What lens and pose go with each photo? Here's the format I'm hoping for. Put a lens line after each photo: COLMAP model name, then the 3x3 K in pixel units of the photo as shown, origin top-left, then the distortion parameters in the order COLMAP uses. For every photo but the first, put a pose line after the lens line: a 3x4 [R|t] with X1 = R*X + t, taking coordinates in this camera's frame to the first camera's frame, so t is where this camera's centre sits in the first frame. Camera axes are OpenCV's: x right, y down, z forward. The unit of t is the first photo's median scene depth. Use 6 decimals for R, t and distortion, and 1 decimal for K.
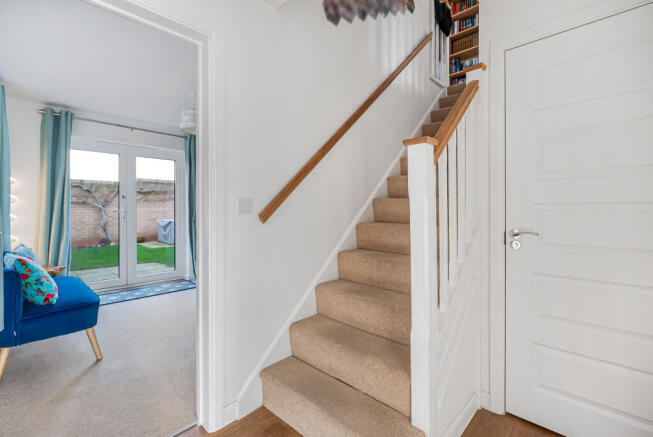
lens RADIAL K [[295.7, 0, 325.6], [0, 295.7, 213.3], [0, 0, 1]] dist [0.000538, 0.000155]
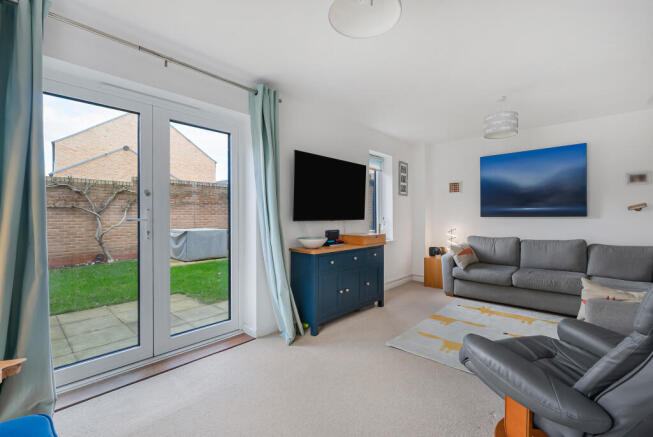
lens RADIAL K [[295.7, 0, 327.2], [0, 295.7, 218.1], [0, 0, 1]] dist [0.000538, 0.000155]
pose [[0.999729, -0.004135, 0.022928, -0.180004], [0.004287, 0.999969, -0.006545, -0.002663], [-0.022900, 0.006641, 0.999716, 0.222906]]
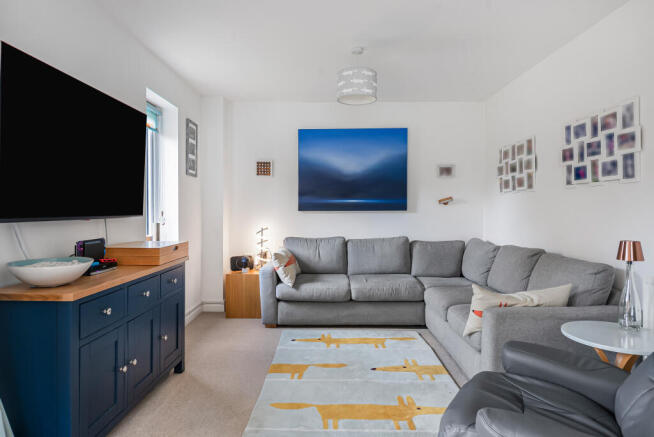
lens RADIAL K [[402.7, 0, 328.2], [0, 402.7, 213.5], [0, 0, 1]] dist [0.000245, -0.001037]
pose [[0.729295, -0.009361, 0.684135, -0.191733], [0.011054, 0.999937, 0.001899, -0.003062], [-0.684110, 0.006178, 0.729353, 0.250038]]
